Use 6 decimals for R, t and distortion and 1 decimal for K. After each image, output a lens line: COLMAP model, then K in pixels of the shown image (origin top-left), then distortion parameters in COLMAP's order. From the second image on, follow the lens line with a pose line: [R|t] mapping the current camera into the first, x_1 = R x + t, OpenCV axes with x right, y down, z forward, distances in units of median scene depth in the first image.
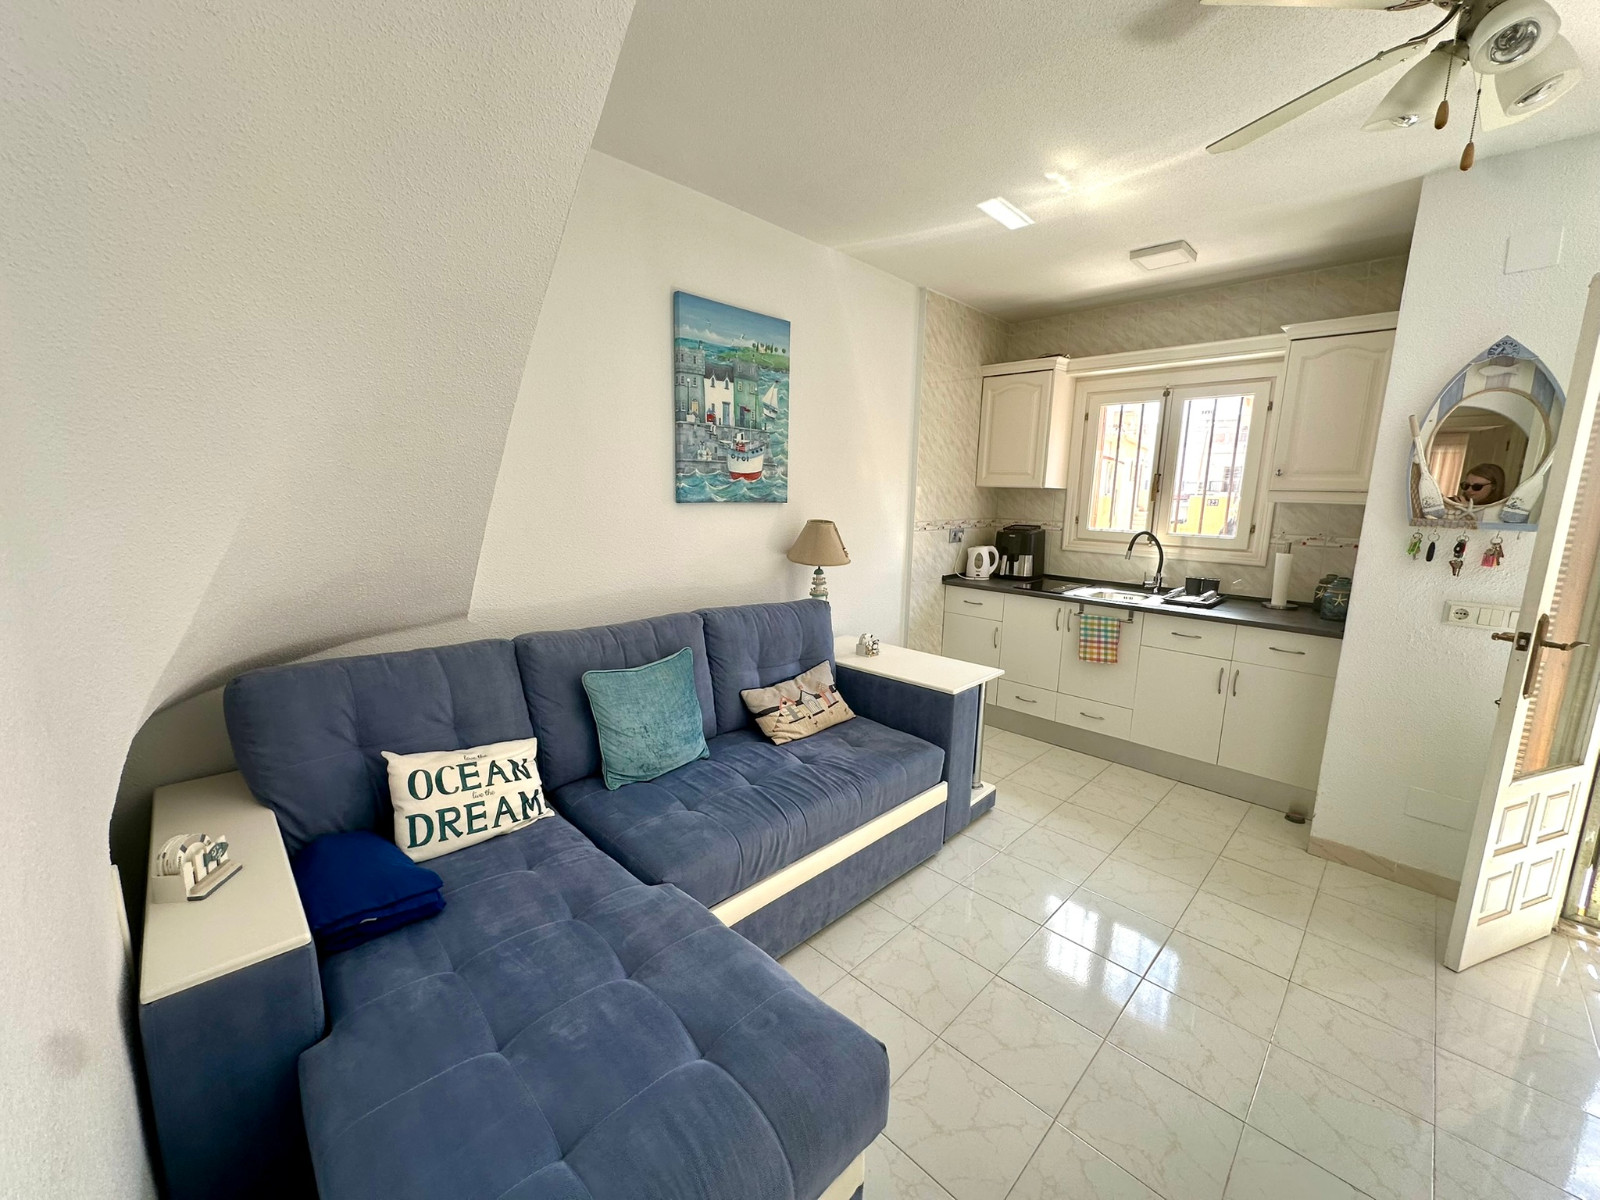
lens RADIAL K [[639.1, 0, 797.5], [0, 639.1, 600.0], [0, 0, 1]] dist [-0.002789, -0.000293]
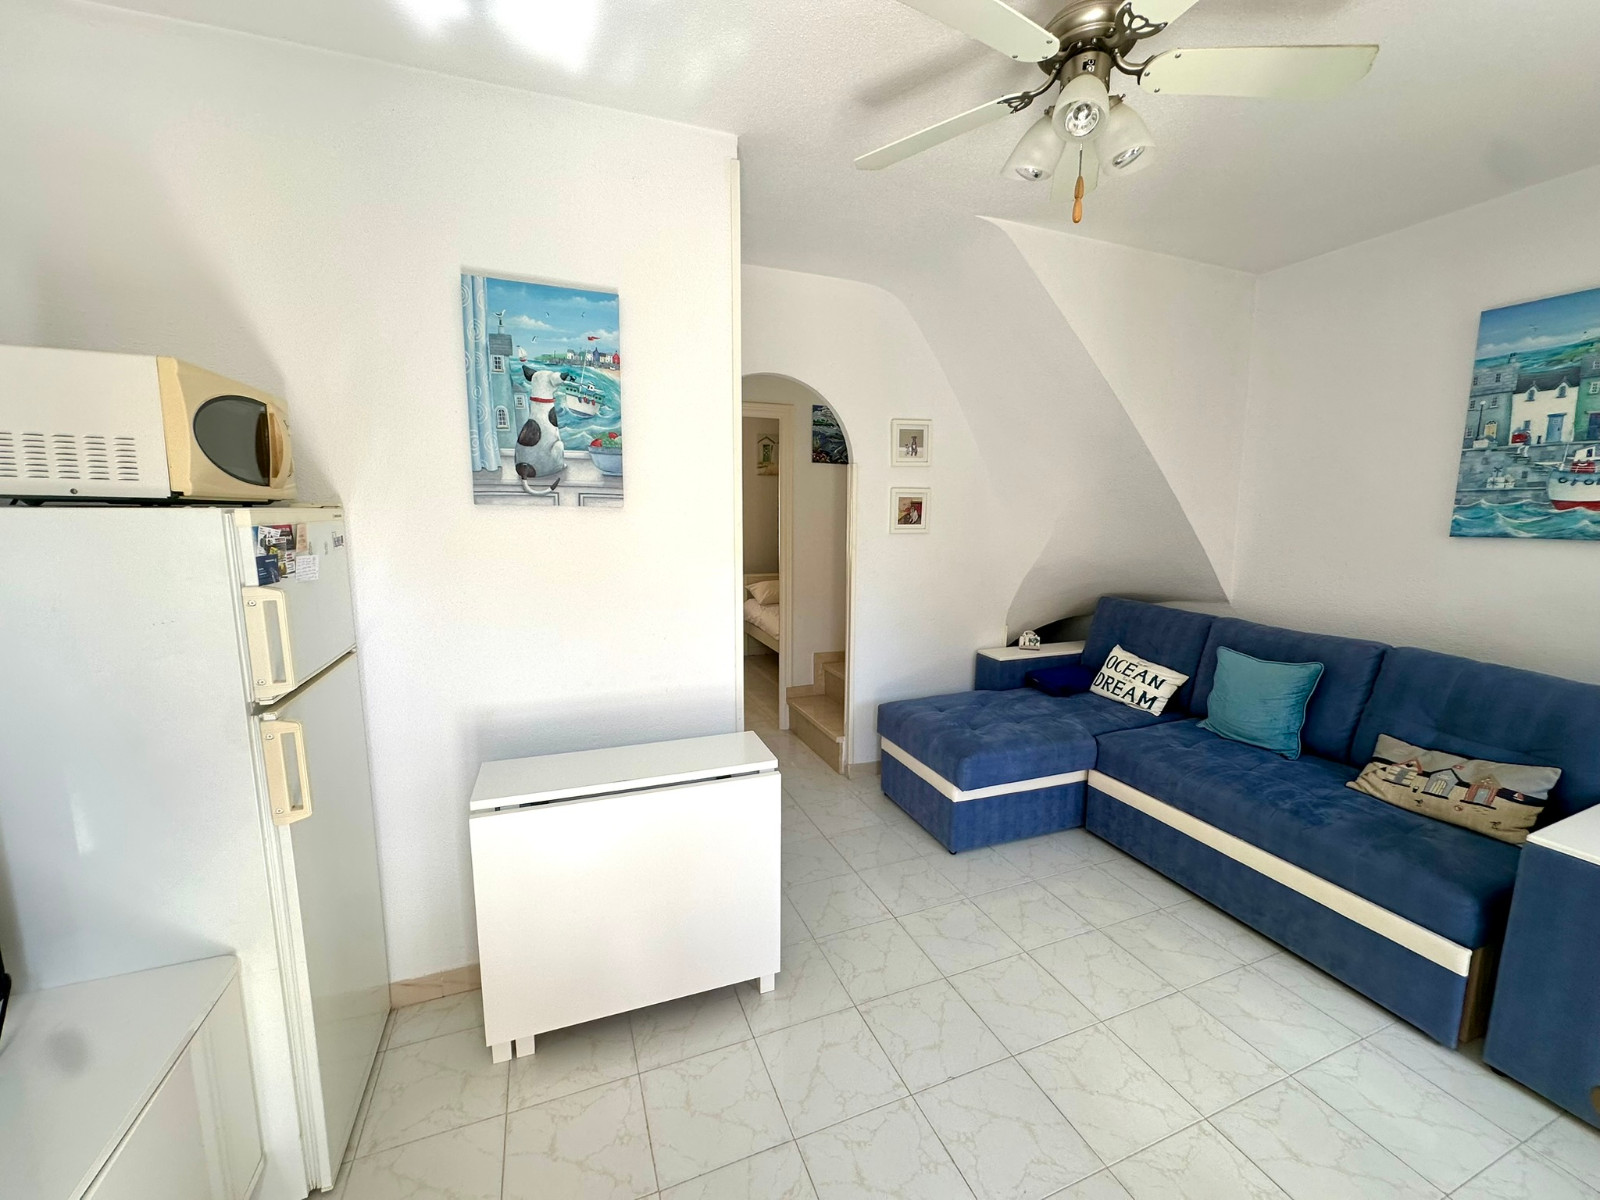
lens RADIAL K [[639.1, 0, 796.3], [0, 639.1, 601.8], [0, 0, 1]] dist [-0.002789, -0.000293]
pose [[-0.402933, 0.107743, -0.908865, 1.043816], [-0.174101, 0.965890, 0.191689, -0.071447], [0.898517, 0.235472, -0.370431, 0.506795]]
